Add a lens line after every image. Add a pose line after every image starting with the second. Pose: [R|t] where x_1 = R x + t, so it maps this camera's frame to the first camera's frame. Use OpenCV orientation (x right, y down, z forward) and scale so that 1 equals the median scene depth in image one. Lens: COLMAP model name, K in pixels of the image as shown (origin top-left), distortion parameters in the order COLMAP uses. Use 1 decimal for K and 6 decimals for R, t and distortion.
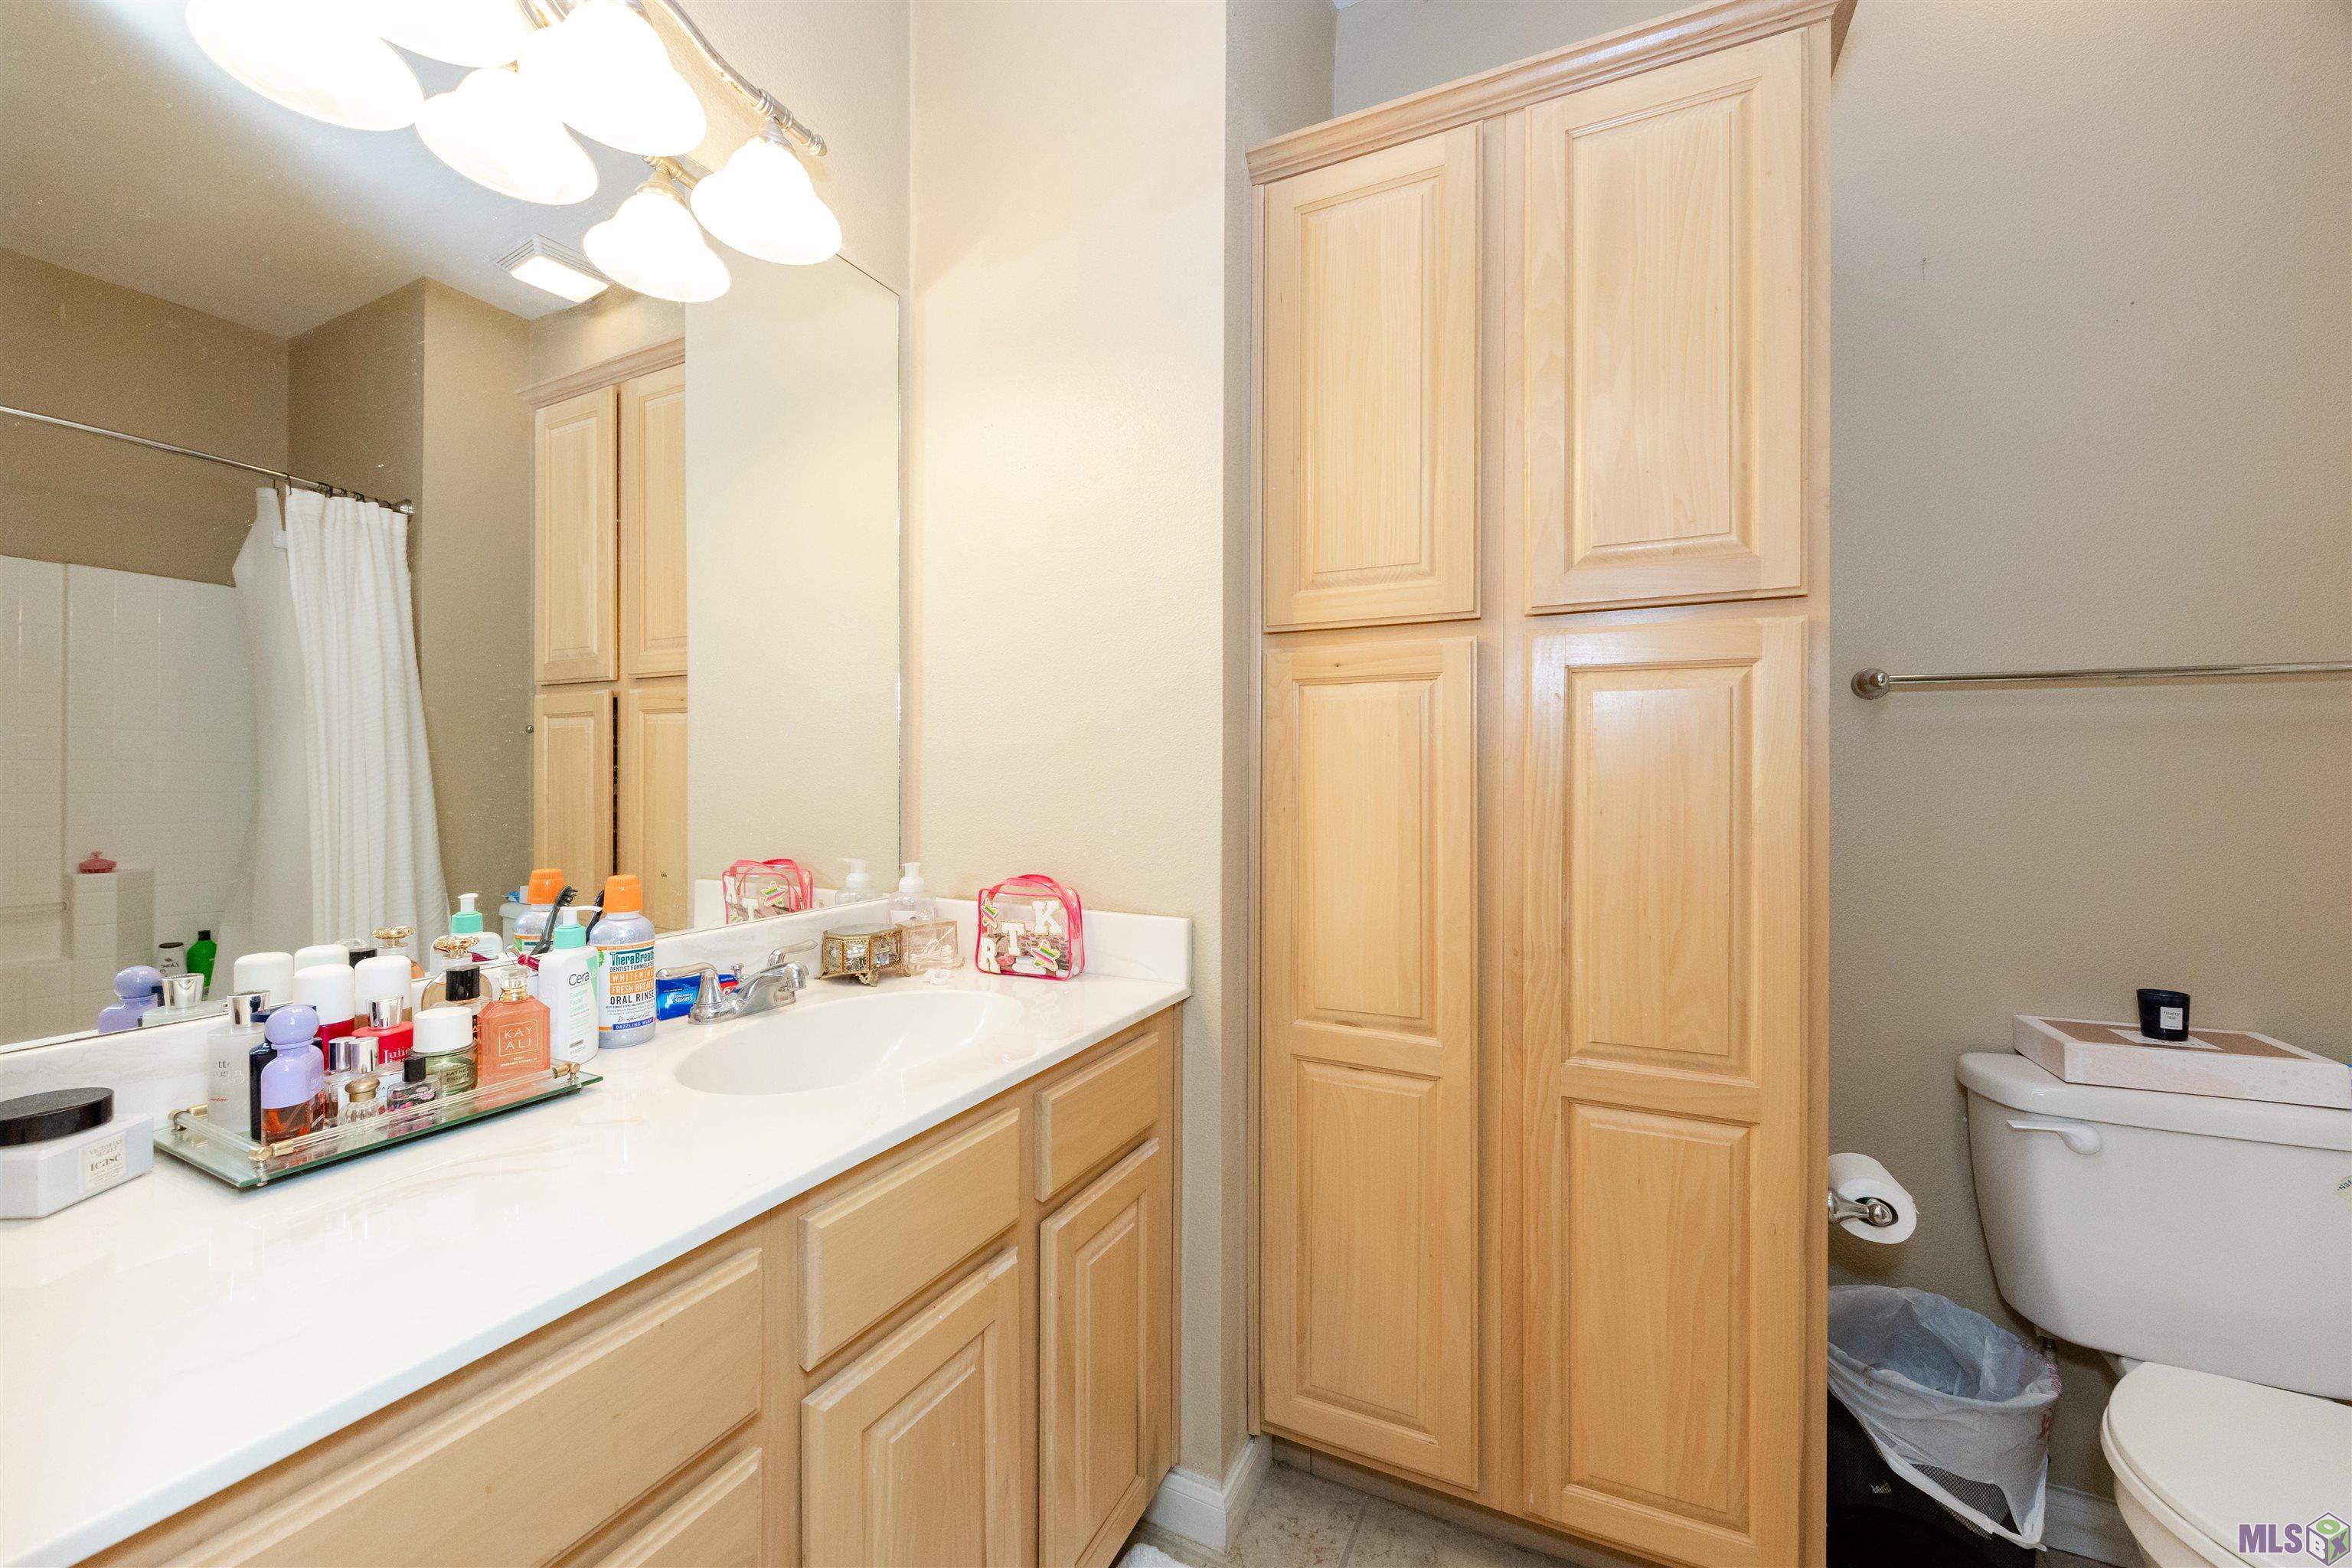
lens RADIAL K [[930.8, 0, 1191.2], [0, 930.8, 768.9], [0, 0, 1]] dist [-0.002882, -0.000104]
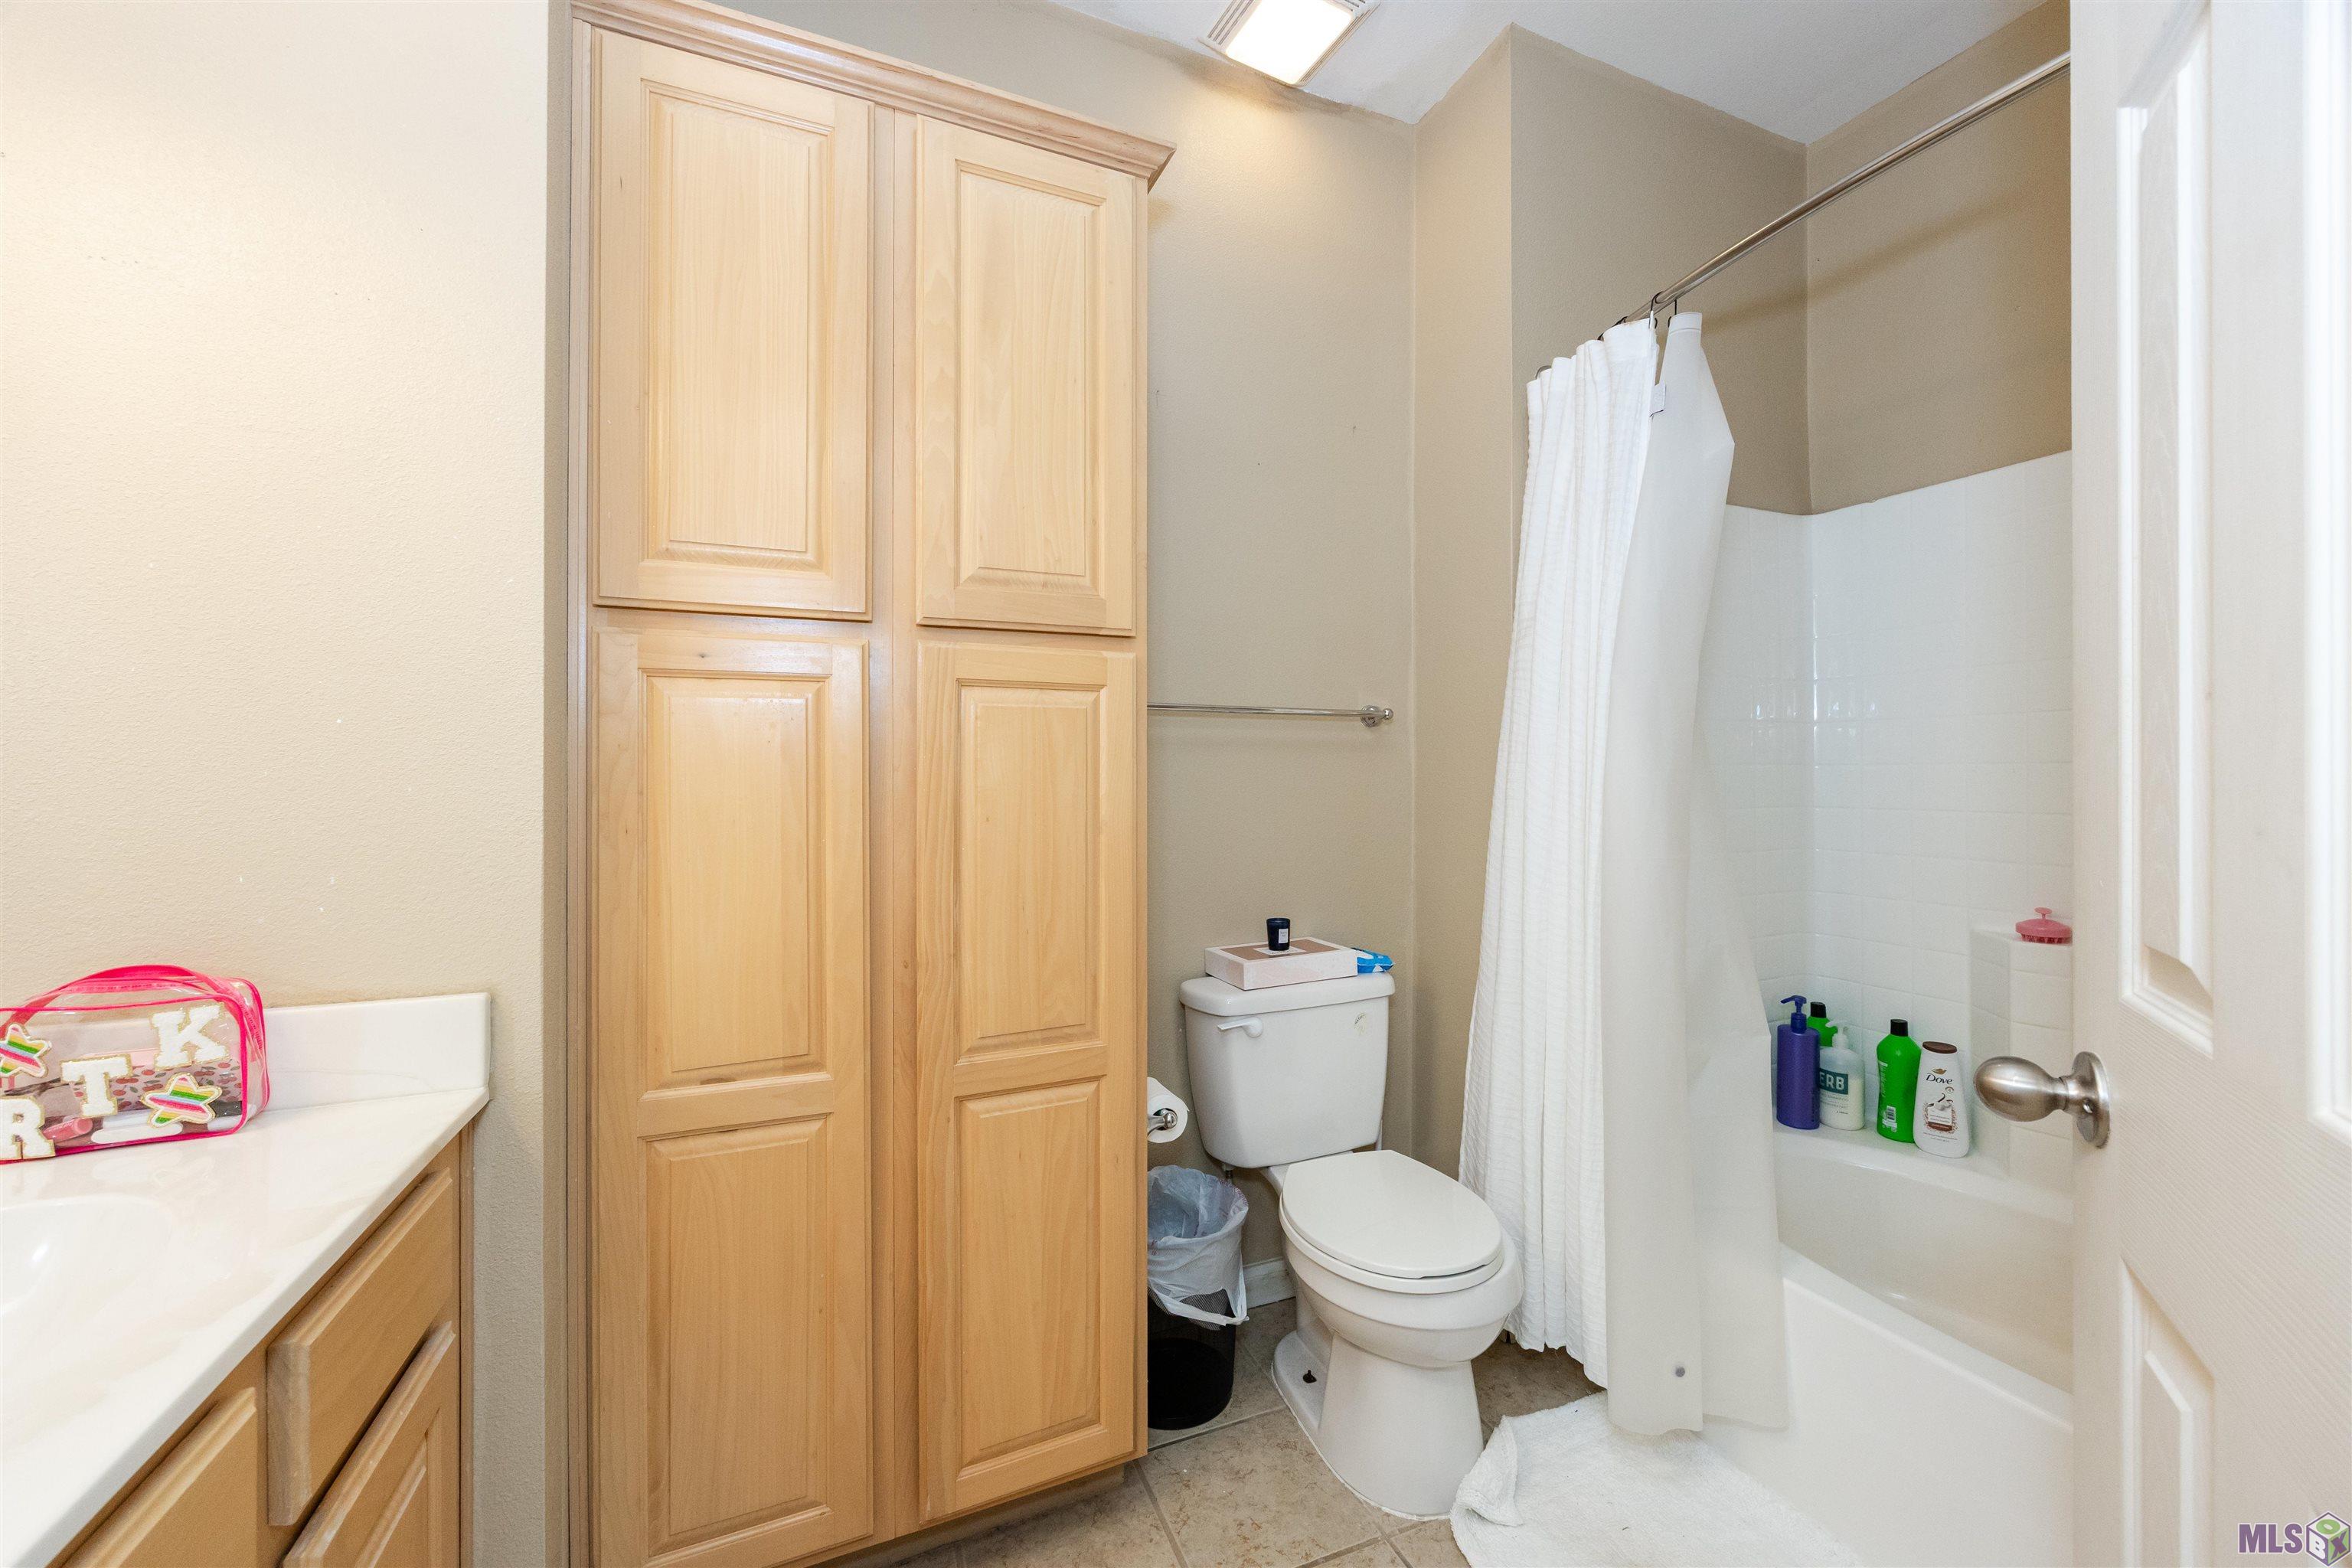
lens RADIAL K [[879.9, 0, 1175.0], [0, 879.9, 763.9], [0, 0, 1]] dist [-0.002770, -0.000454]
pose [[0.664932, 0.002490, 0.746900, -0.157594], [-0.004440, 0.999990, 0.000619, -0.017402], [-0.746891, -0.003728, 0.664937, 0.163667]]
